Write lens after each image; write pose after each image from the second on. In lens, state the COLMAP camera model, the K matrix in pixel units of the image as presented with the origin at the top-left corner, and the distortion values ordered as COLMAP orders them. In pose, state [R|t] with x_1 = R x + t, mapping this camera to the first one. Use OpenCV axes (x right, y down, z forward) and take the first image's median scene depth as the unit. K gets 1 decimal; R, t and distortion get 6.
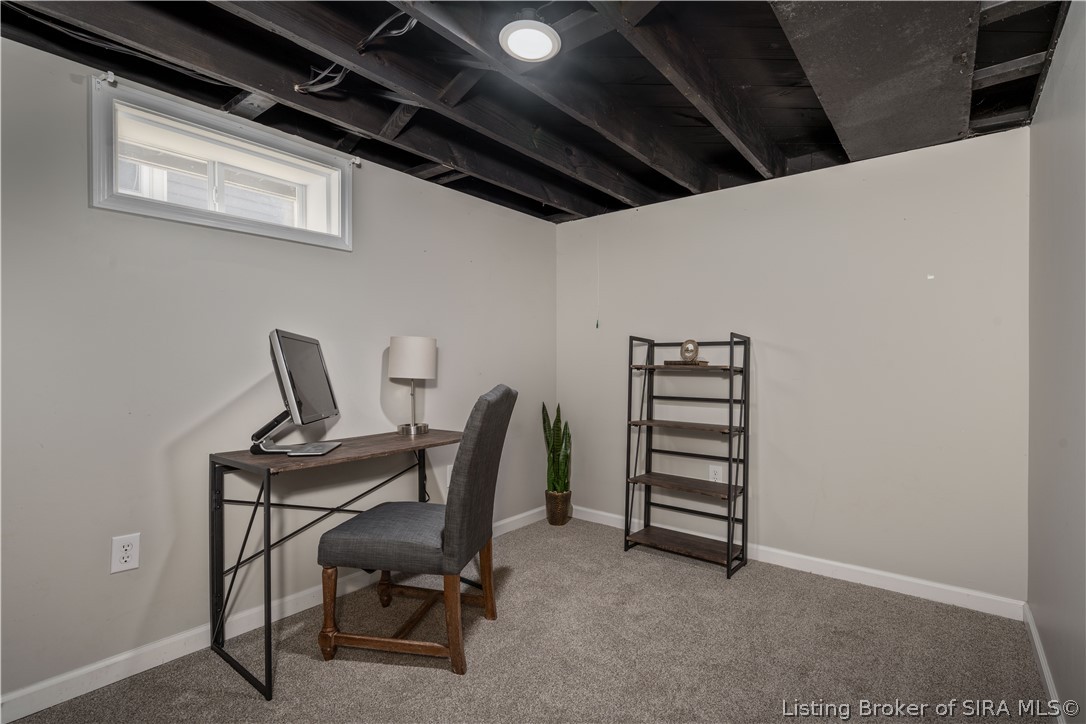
lens RADIAL K [[541.8, 0, 544.3], [0, 541.8, 360.5], [0, 0, 1]] dist [0.002766, 0.000640]
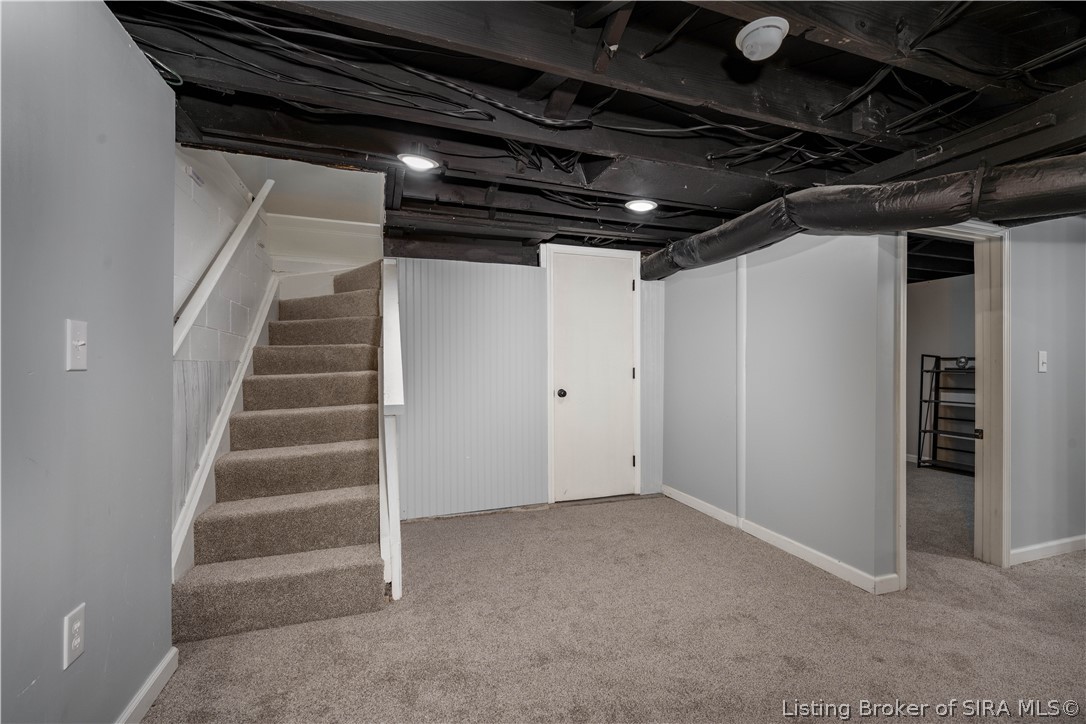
lens RADIAL K [[465.7, 0, 539.2], [0, 465.7, 363.4], [0, 0, 1]] dist [0.001775, 0.000144]
pose [[0.855976, 0.015981, -0.516768, -0.141830], [-0.018278, 0.999833, 0.000644, 0.010668], [0.516692, 0.008895, 0.856125, -1.049884]]
